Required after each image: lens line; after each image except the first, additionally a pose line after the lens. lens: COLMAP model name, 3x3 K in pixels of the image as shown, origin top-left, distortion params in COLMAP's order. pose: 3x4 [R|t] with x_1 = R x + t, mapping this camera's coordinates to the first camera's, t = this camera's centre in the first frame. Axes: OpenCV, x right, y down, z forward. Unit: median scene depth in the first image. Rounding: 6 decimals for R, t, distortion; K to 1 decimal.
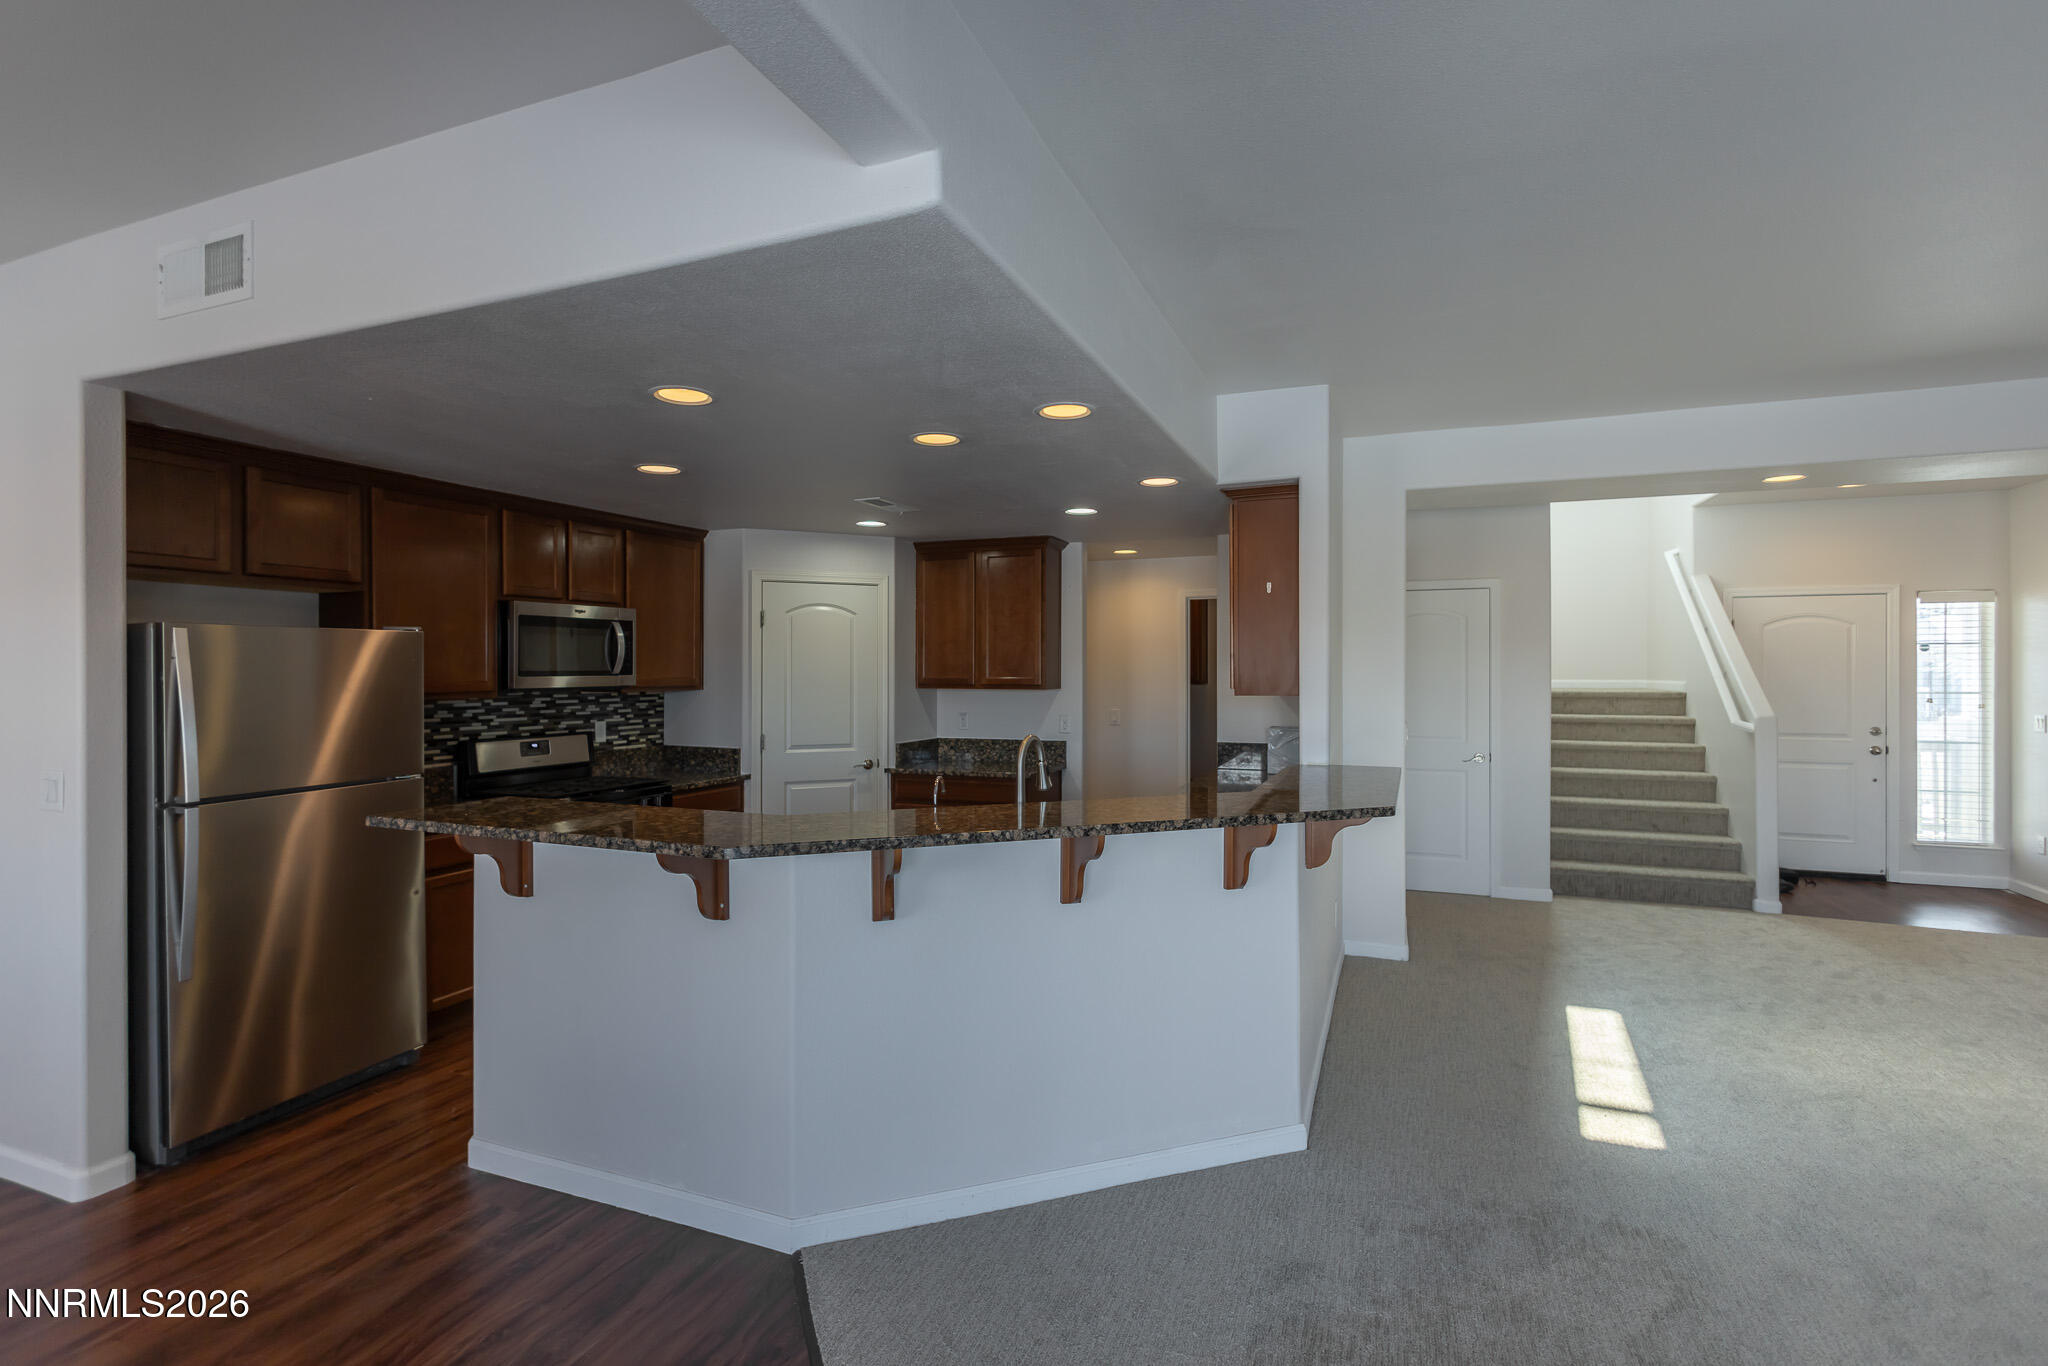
lens RADIAL K [[950.4, 0, 1021.8], [0, 950.4, 669.4], [0, 0, 1]] dist [0.000803, 0.000041]
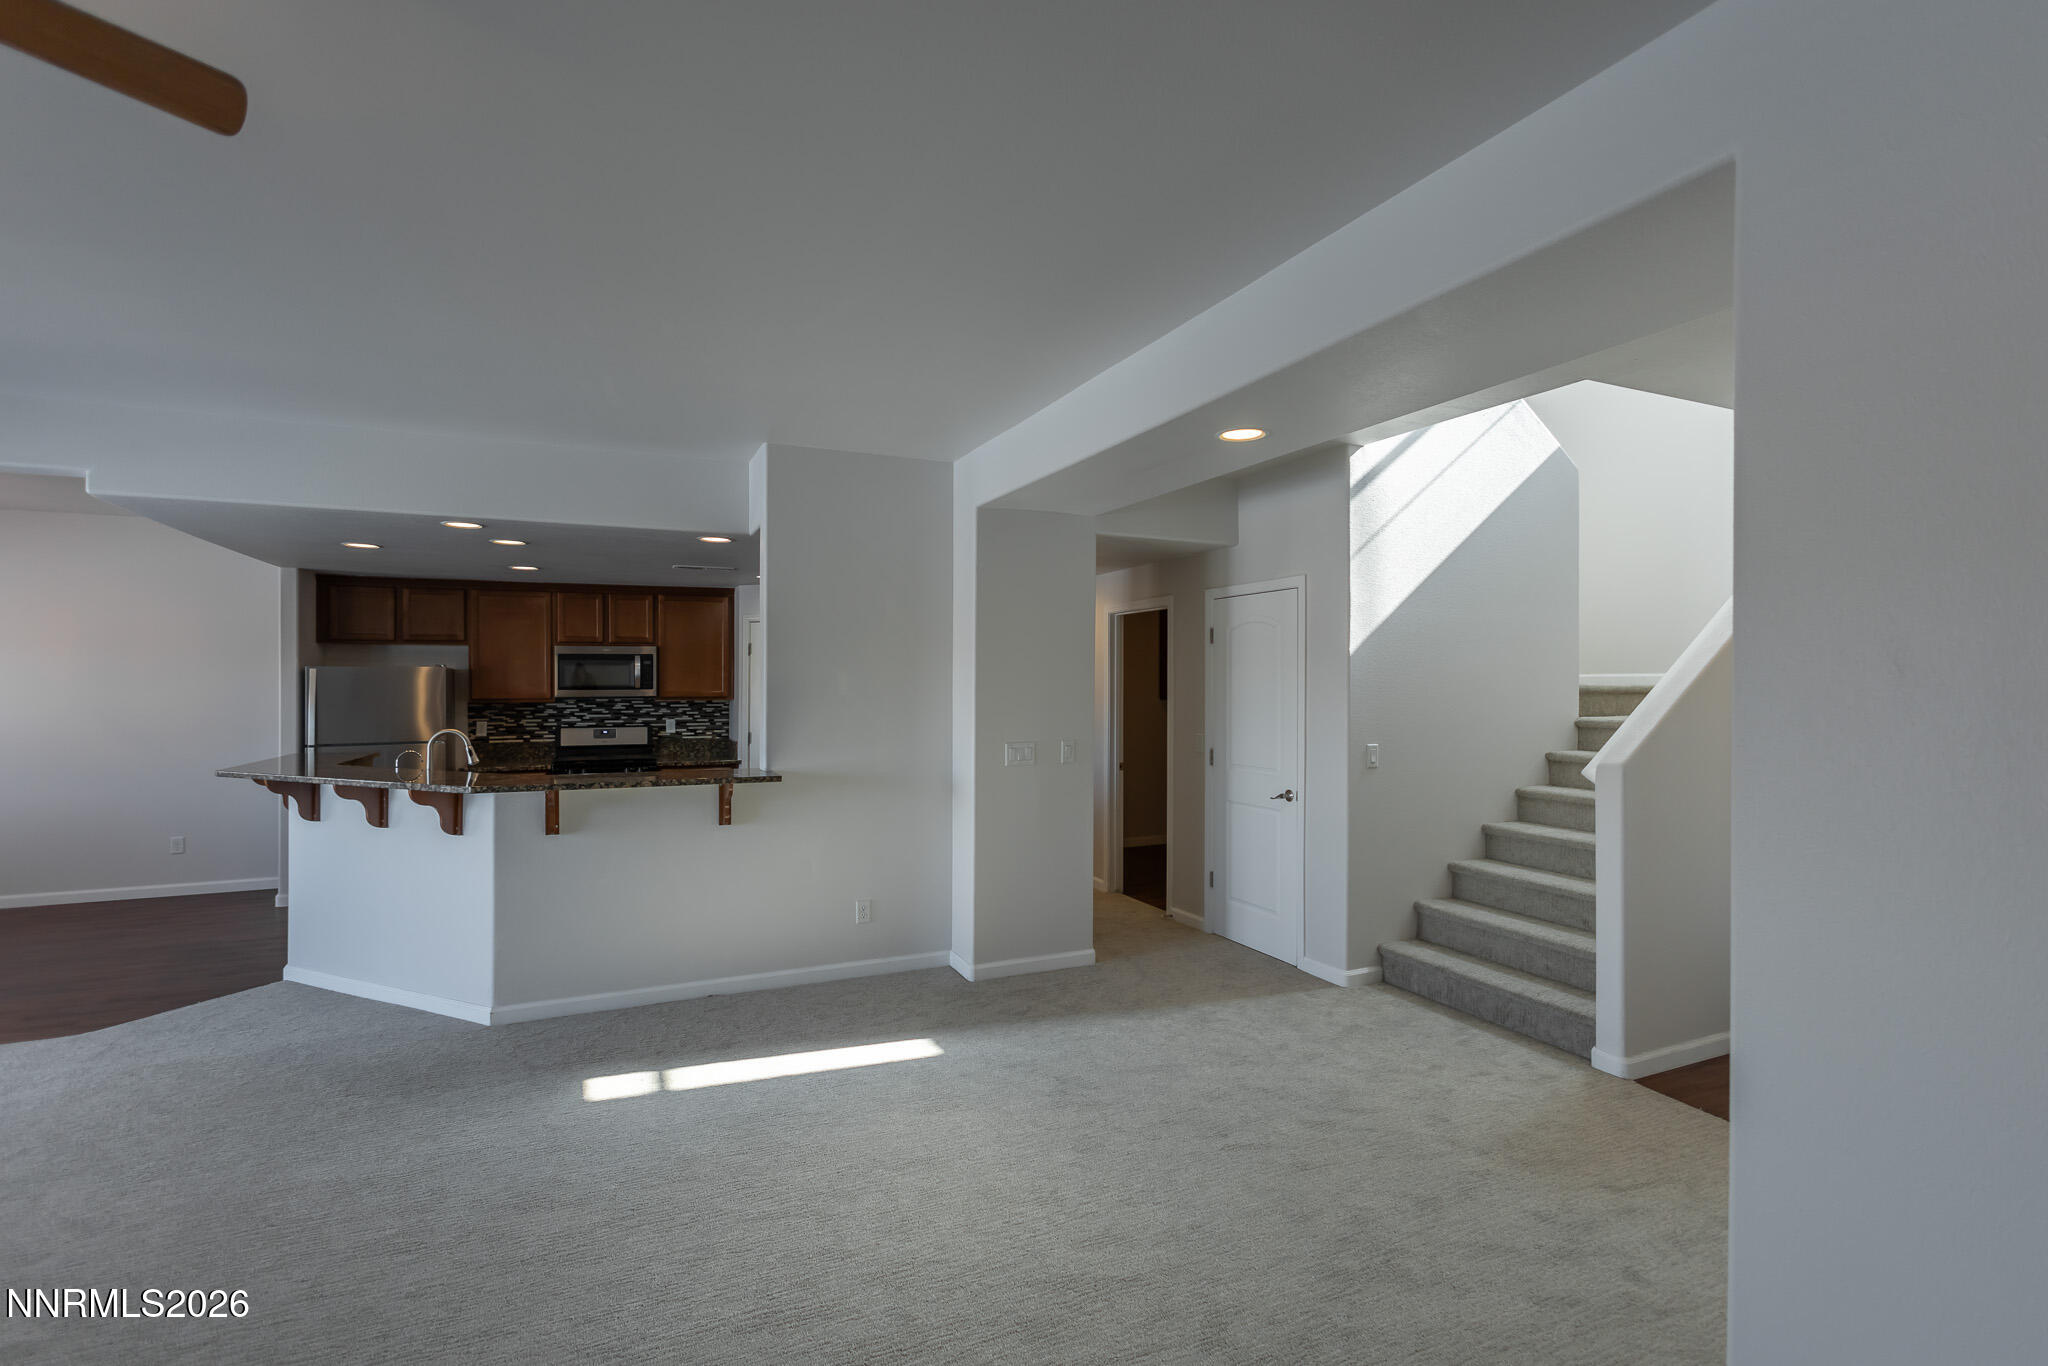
lens RADIAL K [[950.4, 0, 1014.8], [0, 950.4, 680.1], [0, 0, 1]] dist [0.000803, 0.000041]
pose [[0.715165, -0.002123, -0.698952, 1.118408], [0.001183, 0.999998, -0.001827, -0.005208], [0.698954, 0.000480, 0.715166, 0.321416]]
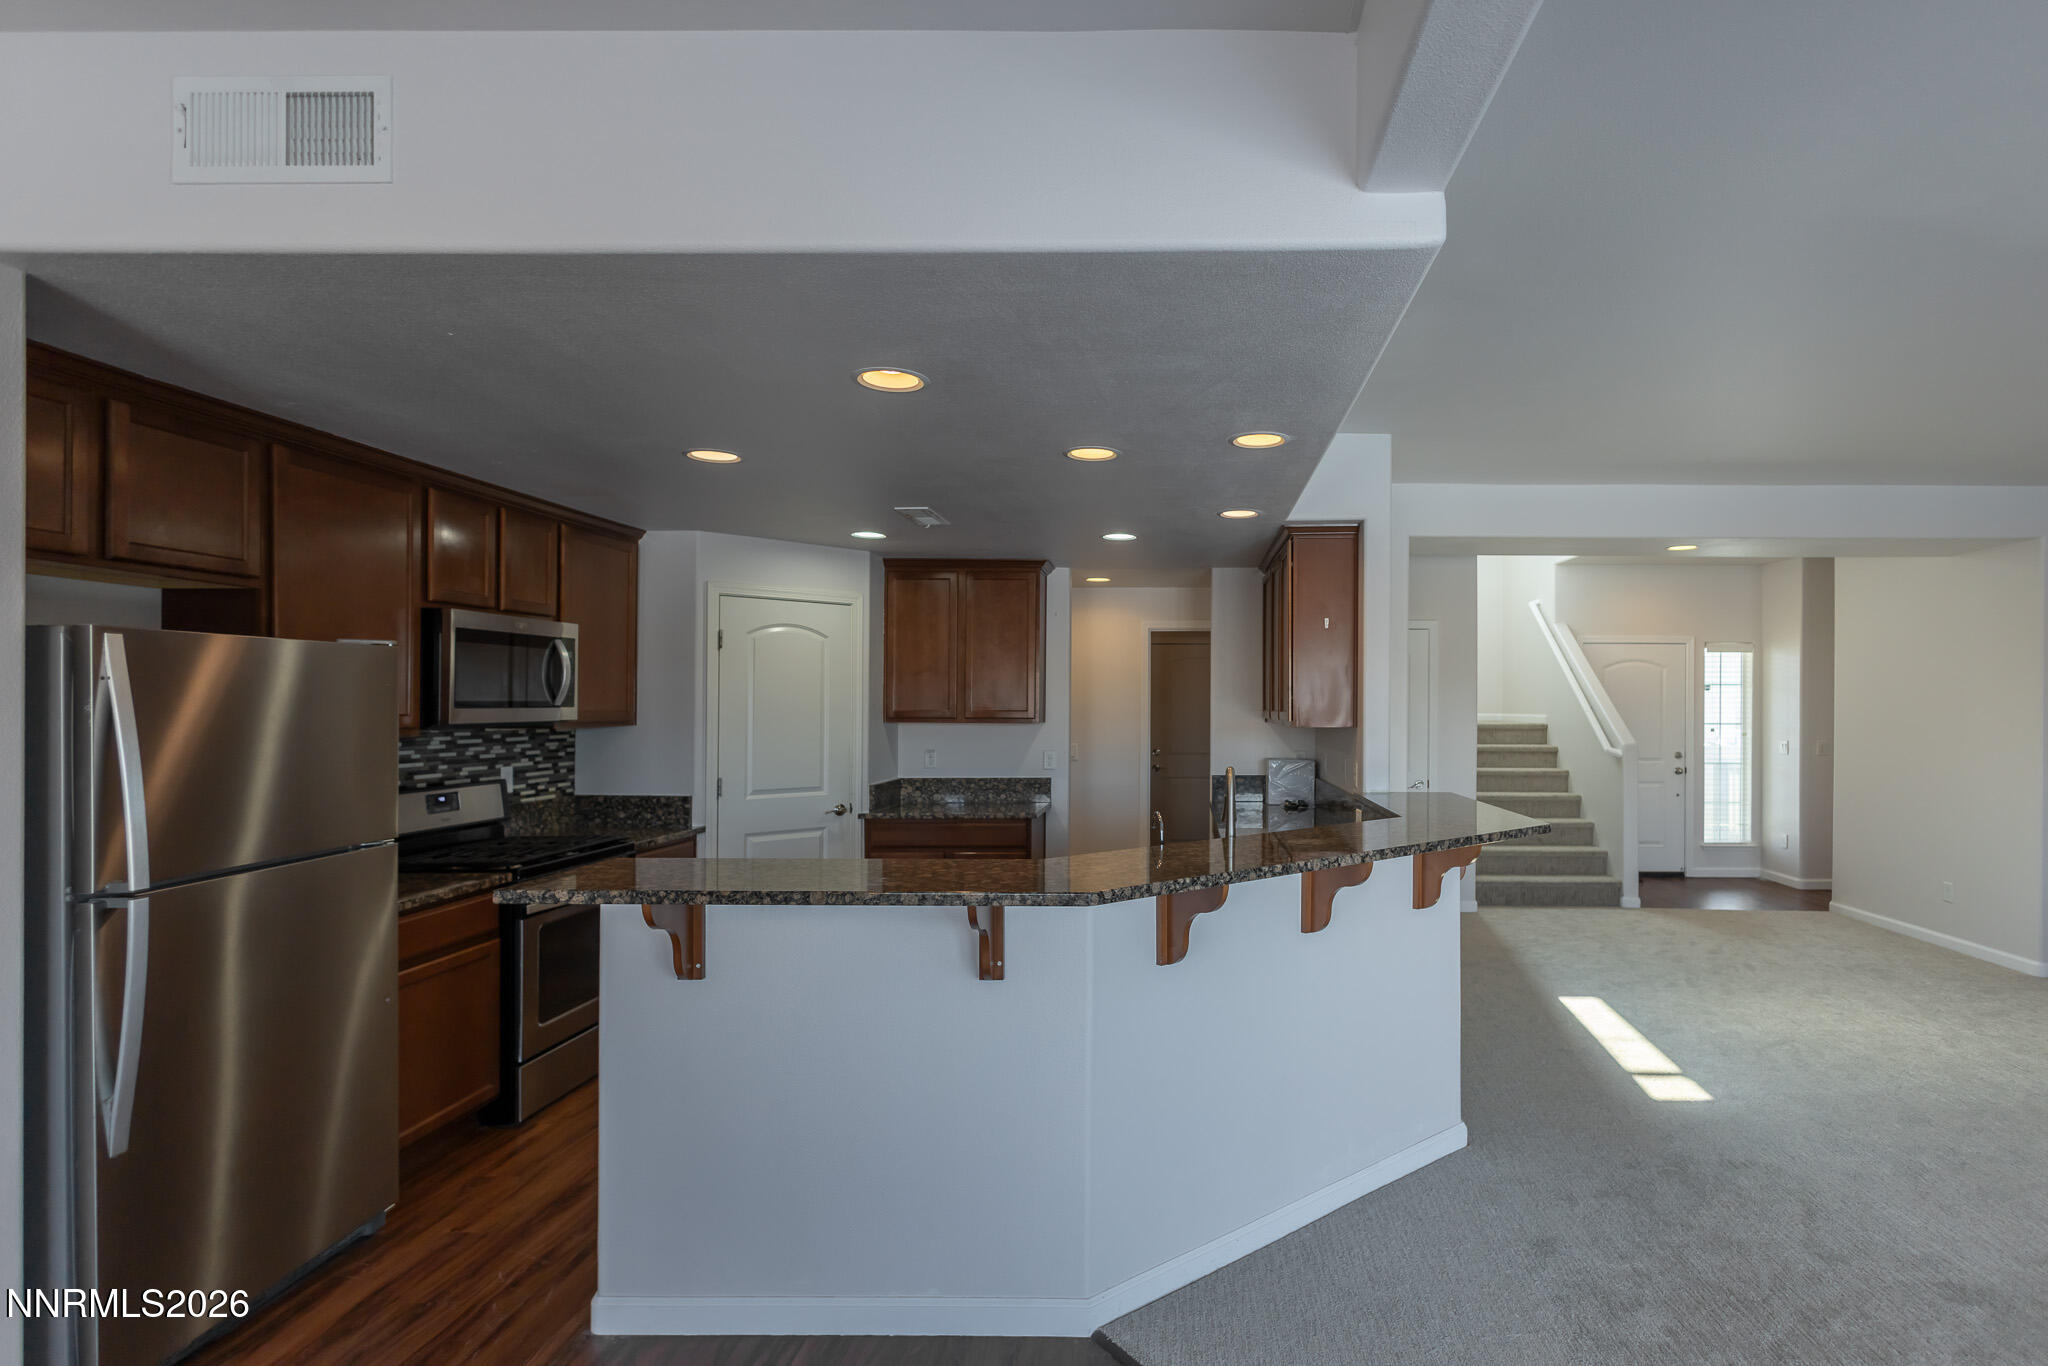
lens RADIAL K [[1045.2, 0, 1033.6], [0, 1045.2, 702.1], [0, 0, 1]] dist [0.003593, 0.000982]
pose [[0.930977, 0.004267, 0.365053, -0.387307], [-0.003182, 0.999989, -0.003574, 0.004109], [-0.365064, 0.002166, 0.930980, 0.045628]]
